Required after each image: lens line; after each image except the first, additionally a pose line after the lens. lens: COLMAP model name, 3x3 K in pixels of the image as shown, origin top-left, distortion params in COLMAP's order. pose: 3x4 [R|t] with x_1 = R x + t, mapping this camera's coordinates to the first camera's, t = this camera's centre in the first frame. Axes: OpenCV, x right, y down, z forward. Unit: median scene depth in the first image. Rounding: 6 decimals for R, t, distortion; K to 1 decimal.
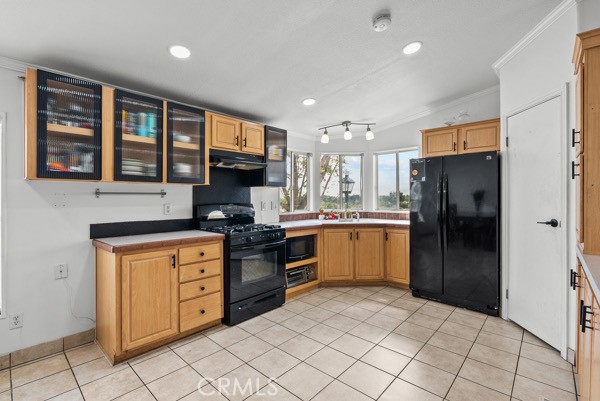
lens RADIAL K [[279.4, 0, 296.5], [0, 279.4, 197.4], [0, 0, 1]] dist [-0.005022, 0.002024]
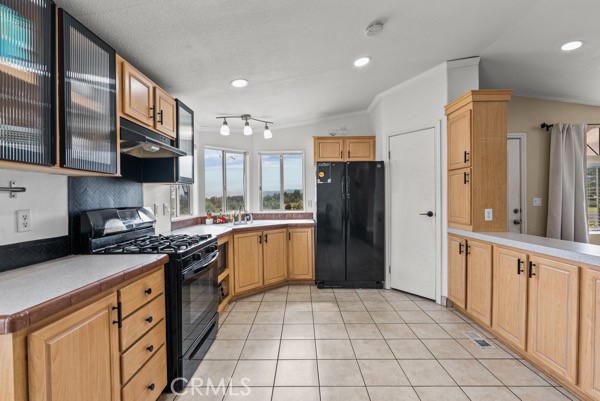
lens RADIAL K [[279.4, 0, 298.9], [0, 279.4, 200.7], [0, 0, 1]] dist [-0.005022, 0.002024]
pose [[0.736820, -0.009491, 0.676022, -0.398719], [0.007492, 0.999955, 0.005874, 0.006140], [-0.676047, 0.000736, 0.736858, 0.269415]]
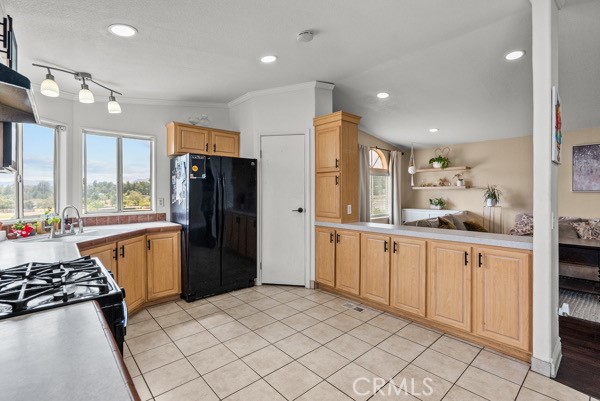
lens RADIAL K [[279.4, 0, 304.2], [0, 279.4, 192.8], [0, 0, 1]] dist [-0.005022, 0.002024]
pose [[0.074668, 0.001982, 0.997207, -0.508209], [0.002234, 0.999995, -0.002154, -0.004636], [-0.997206, 0.002389, 0.074663, 0.594663]]
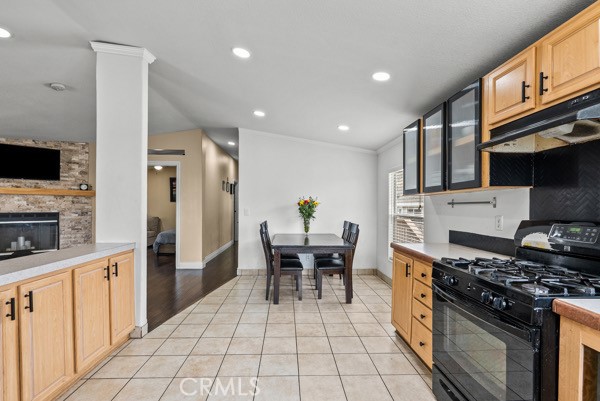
lens RADIAL K [[279.4, 0, 298.1], [0, 279.4, 204.5], [0, 0, 1]] dist [-0.005022, 0.002024]
pose [[-0.698636, -0.007901, -0.715434, 0.412390], [-0.004052, 0.999967, -0.007087, 0.000113], [0.715466, -0.002052, -0.698644, 1.041266]]
